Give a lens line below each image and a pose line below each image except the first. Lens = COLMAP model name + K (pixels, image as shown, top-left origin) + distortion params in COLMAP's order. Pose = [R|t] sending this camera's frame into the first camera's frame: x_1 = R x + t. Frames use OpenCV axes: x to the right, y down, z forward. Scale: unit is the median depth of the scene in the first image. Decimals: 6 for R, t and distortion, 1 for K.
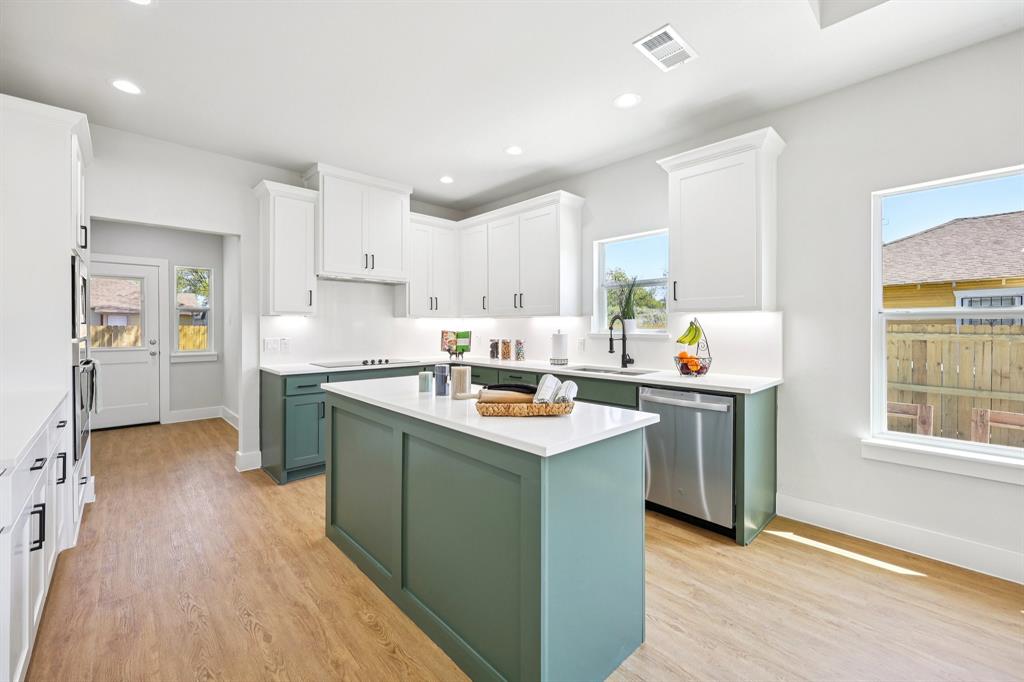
lens RADIAL K [[417.7, 0, 514.0], [0, 417.7, 325.9], [0, 0, 1]] dist [-0.002275, -0.000221]
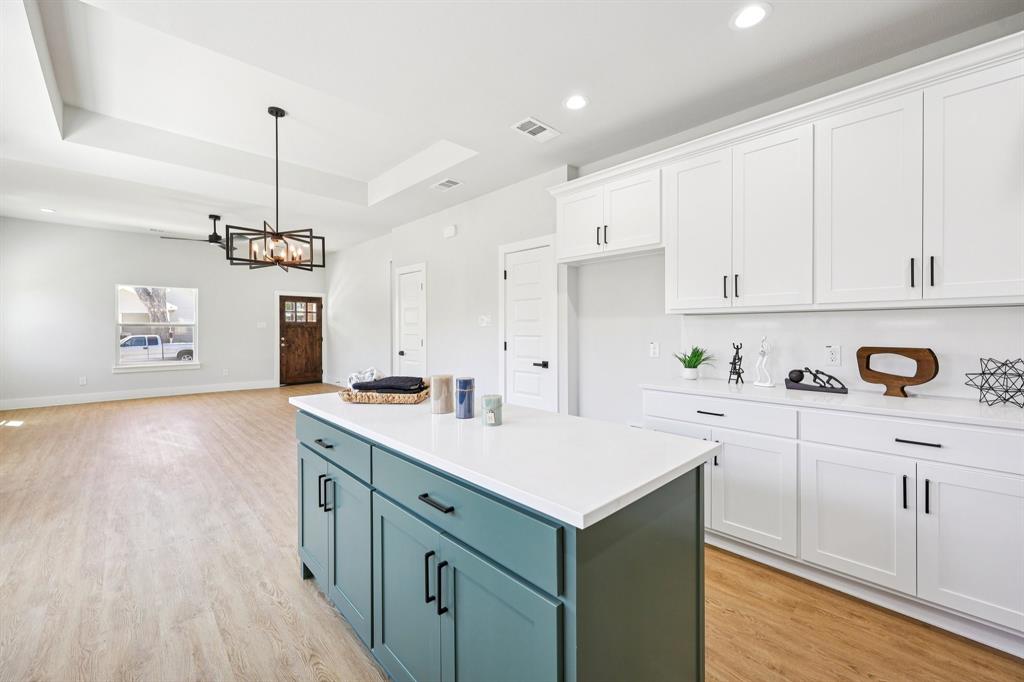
lens RADIAL K [[415.8, 0, 512.7], [0, 415.8, 329.1], [0, 0, 1]] dist [0.001819, -0.000211]
pose [[-0.999997, 0.001028, 0.002160, -0.143547], [0.001016, 0.999984, -0.005539, 0.005681], [-0.002166, -0.005537, -0.999982, 0.986554]]
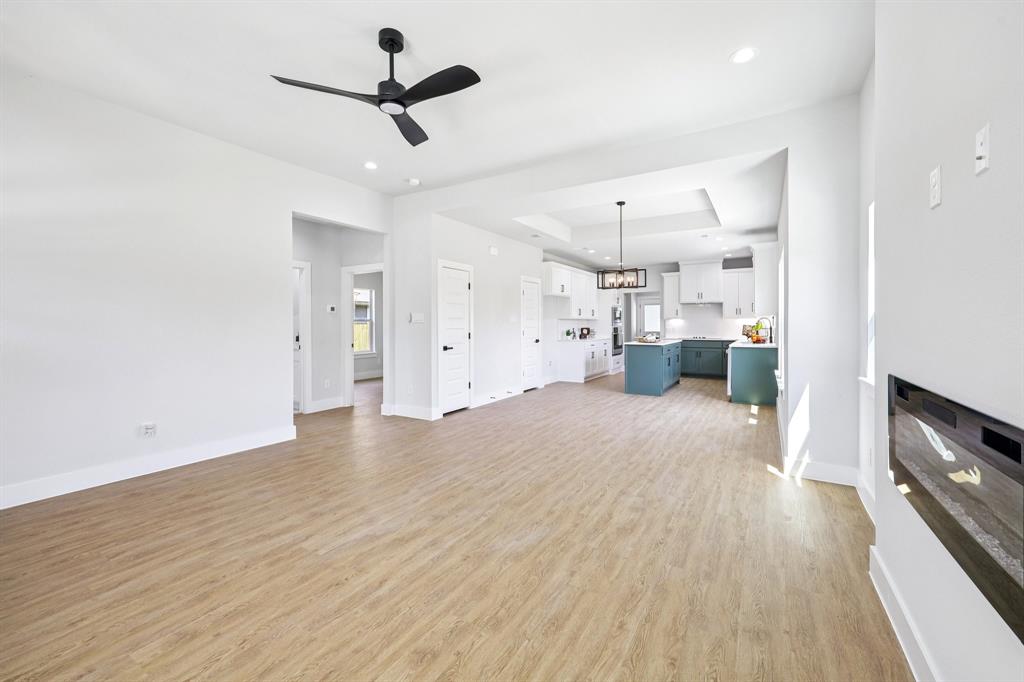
lens RADIAL K [[416.6, 0, 514.9], [0, 416.6, 325.5], [0, 0, 1]] dist [-0.000909, 0.000008]
pose [[0.261709, 0.002317, -0.965144, 1.759597], [0.006647, 0.999969, 0.004203, -0.001652], [0.965124, -0.007515, 0.261685, -0.680748]]
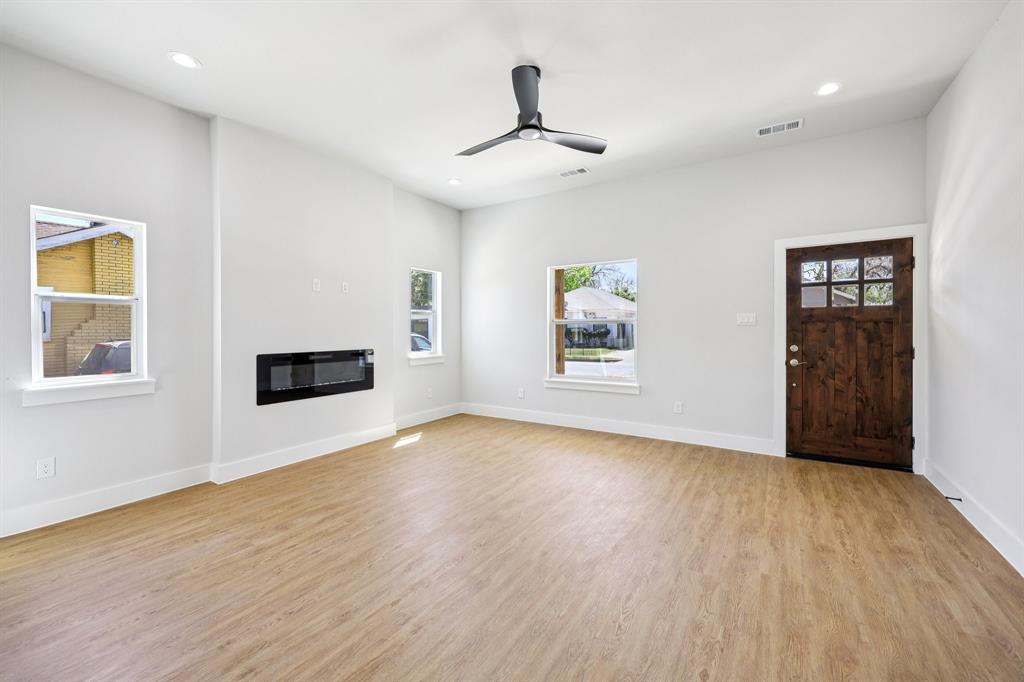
lens RADIAL K [[412.8, 0, 514.2], [0, 412.8, 332.8], [0, 0, 1]] dist [-0.000896, 0.000345]
pose [[-0.235317, -0.005848, 0.971901, 0.350409], [0.000553, 0.999981, 0.006151, 0.001397], [-0.971918, 0.001985, -0.235309, -0.492980]]
